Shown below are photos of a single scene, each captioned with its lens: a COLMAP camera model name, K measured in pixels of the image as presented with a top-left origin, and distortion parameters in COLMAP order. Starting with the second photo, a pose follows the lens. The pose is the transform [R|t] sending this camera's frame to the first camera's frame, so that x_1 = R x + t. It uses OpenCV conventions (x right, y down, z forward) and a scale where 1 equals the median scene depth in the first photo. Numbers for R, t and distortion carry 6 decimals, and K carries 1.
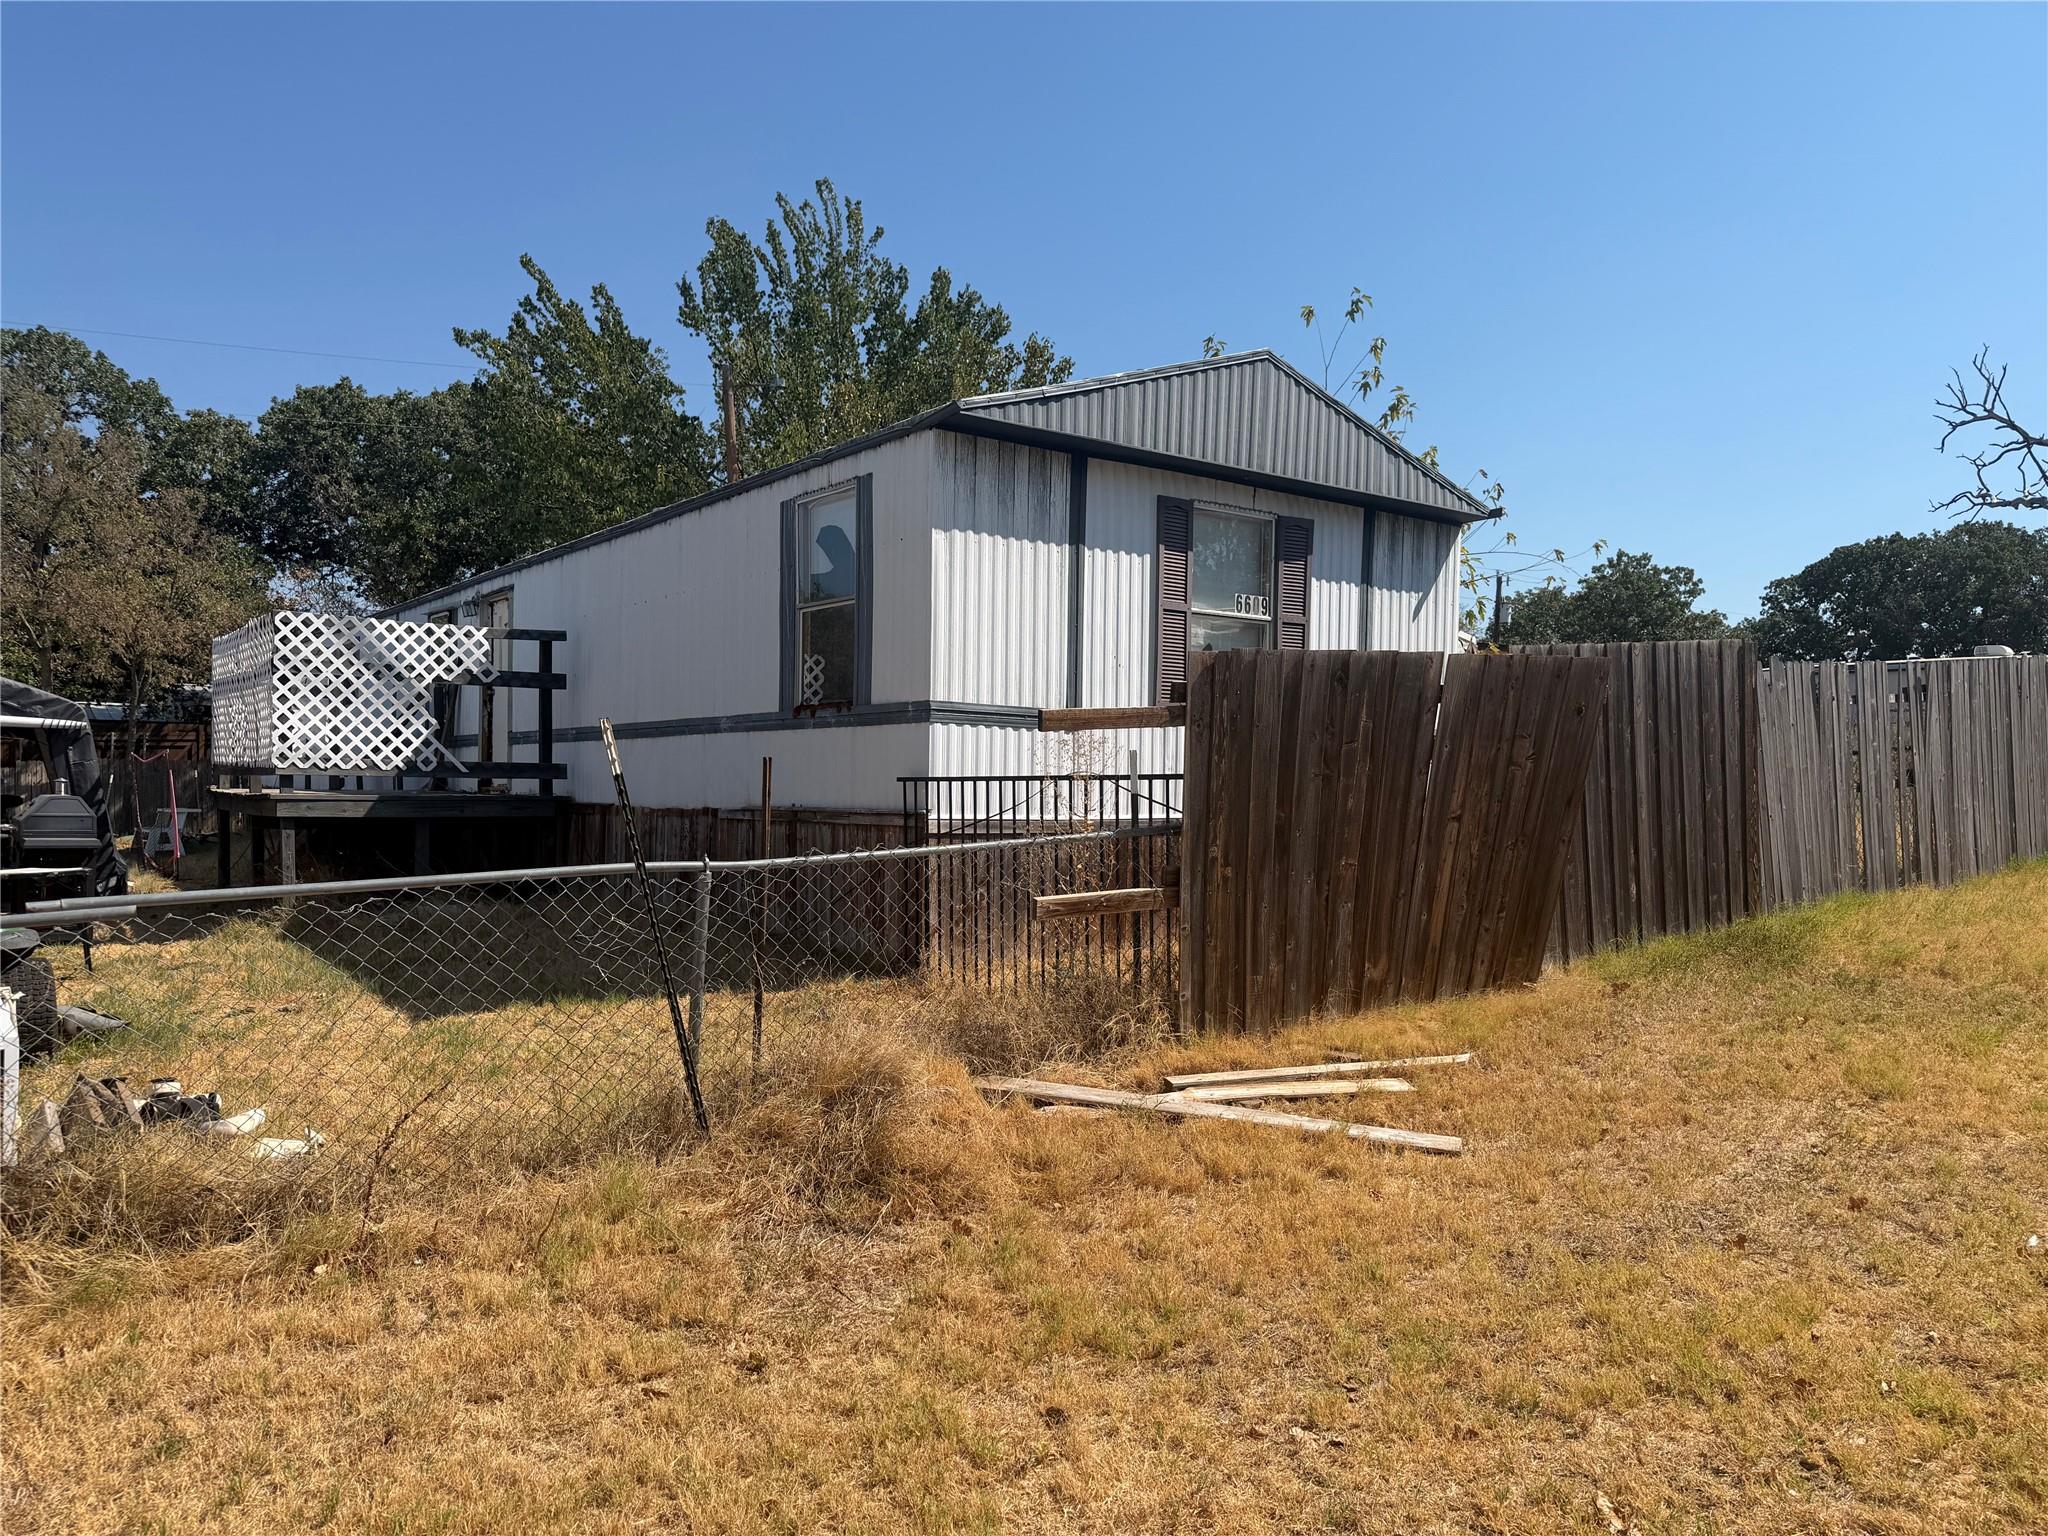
lens RADIAL K [[1405.9, 0, 1024.0], [0, 1405.9, 768.0], [0, 0, 1]] dist [0.105435, -0.118734]
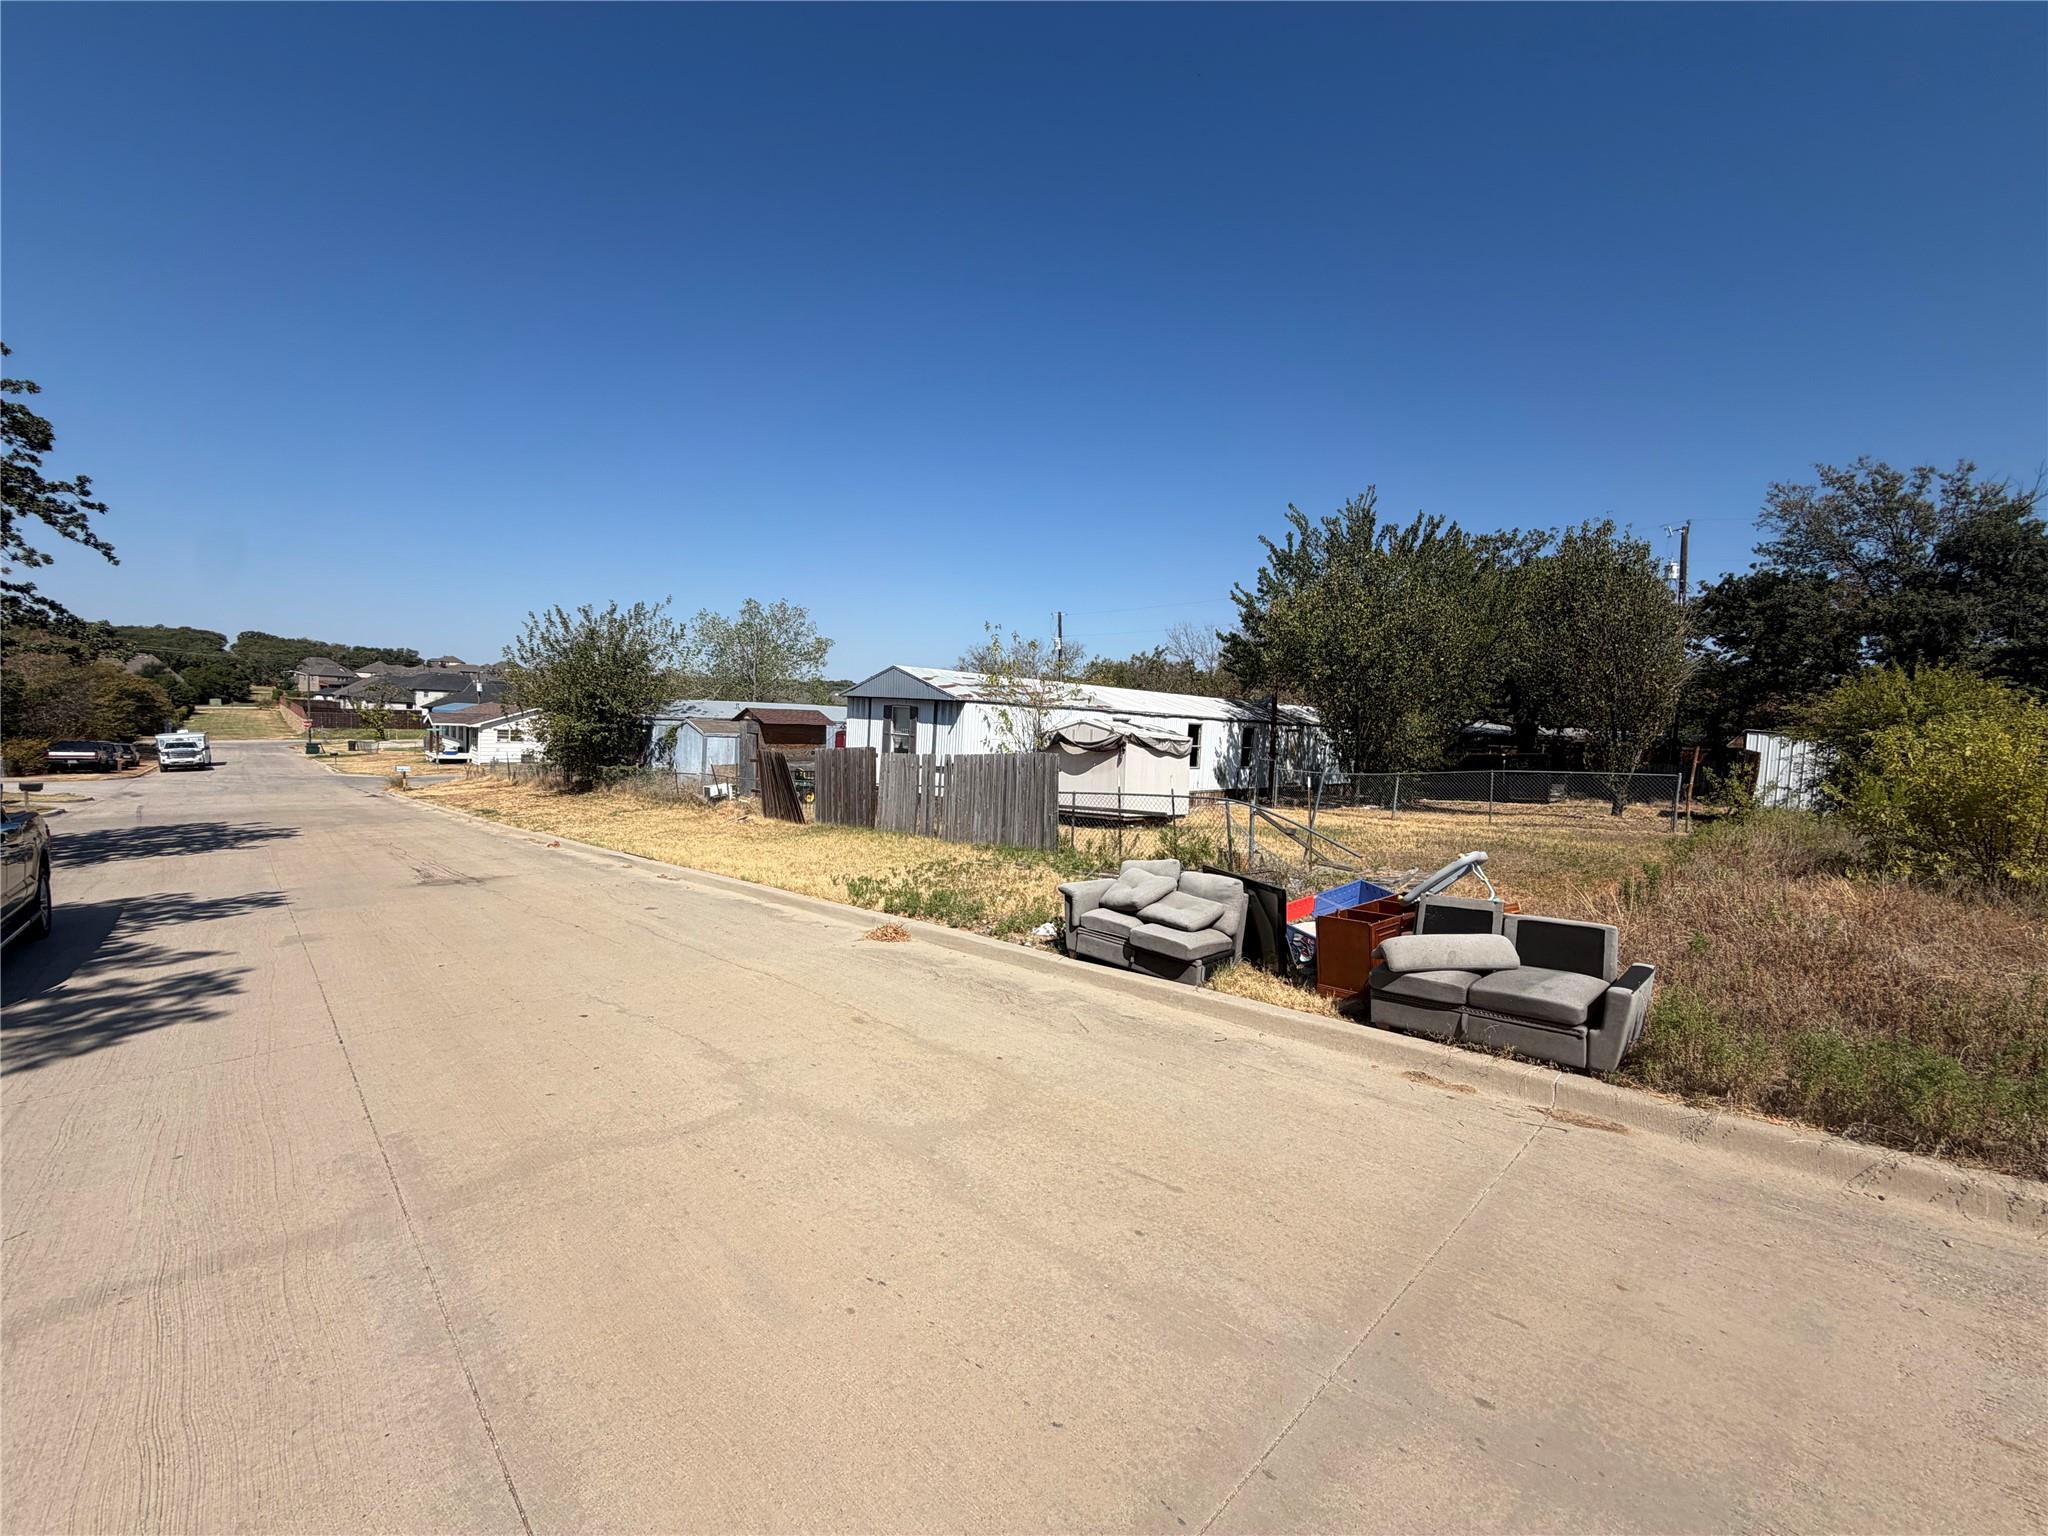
lens RADIAL K [[814.8, 0, 1024.0], [0, 814.8, 768.0], [0, 0, 1]] dist [-0.000934, -0.000113]
pose [[0.143090, 0.060036, -0.987887, 0.599069], [-0.040945, 0.997663, 0.054700, -0.039444], [0.988862, 0.032622, 0.145214, 0.262132]]
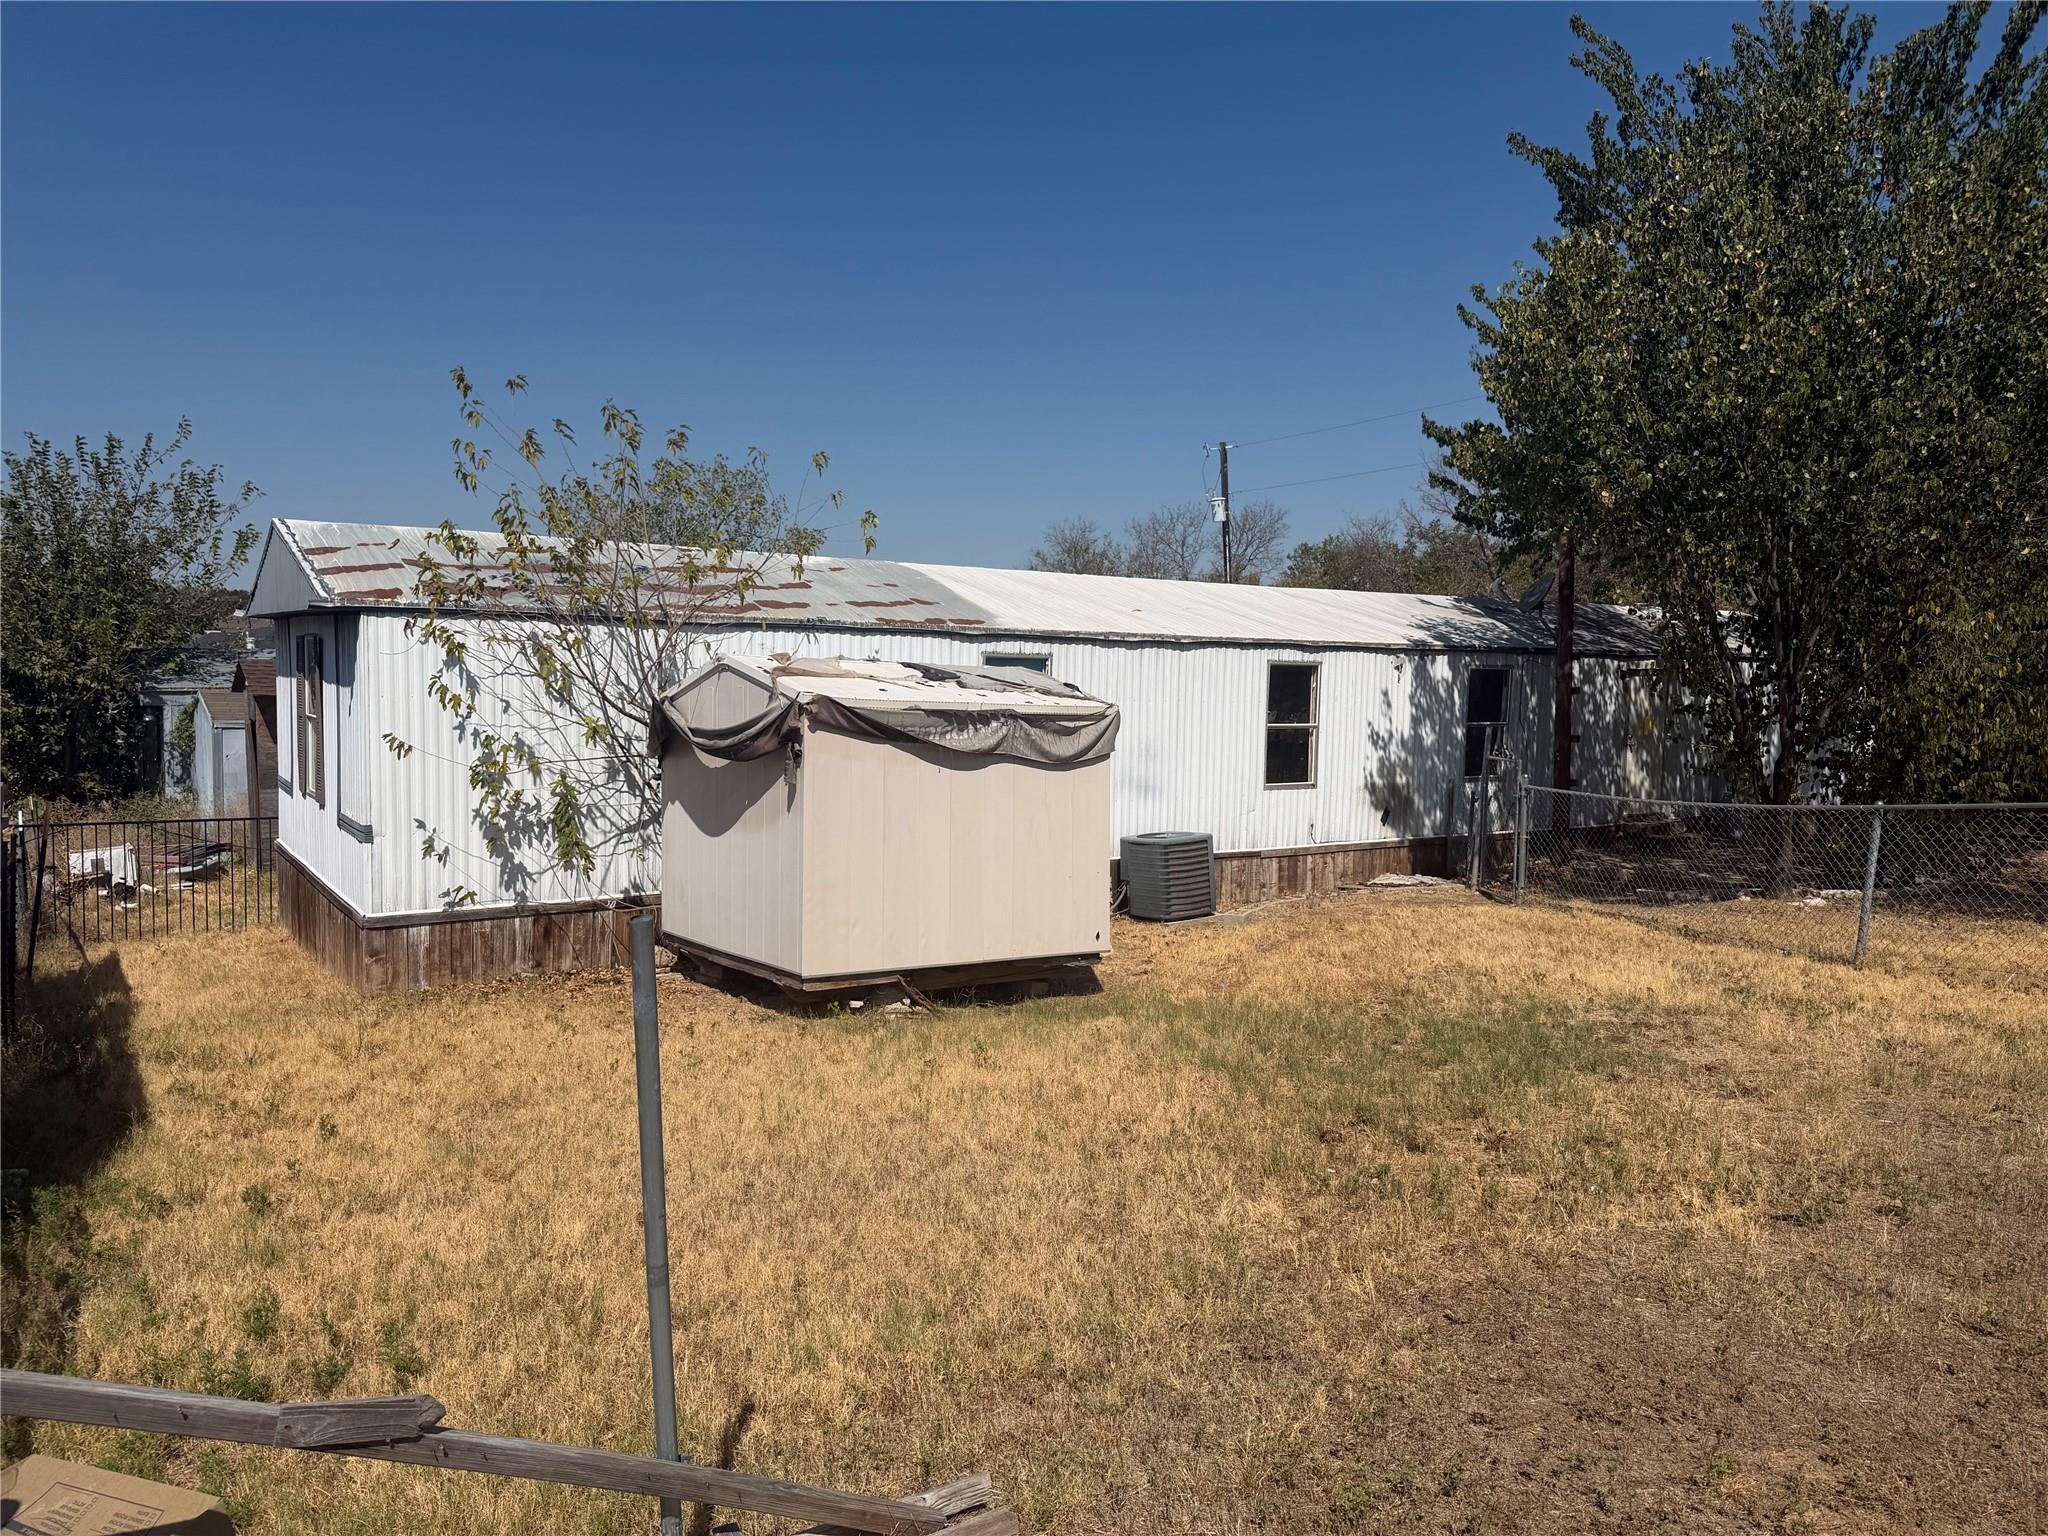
lens RADIAL K [[1405.9, 0, 1024.0], [0, 1405.9, 768.0], [0, 0, 1]] dist [0.105435, -0.118734]
pose [[-0.060820, 0.064705, -0.996049, 0.367765], [-0.008610, 0.997825, 0.065346, -0.040205], [0.998112, 0.012550, -0.060131, 0.452730]]
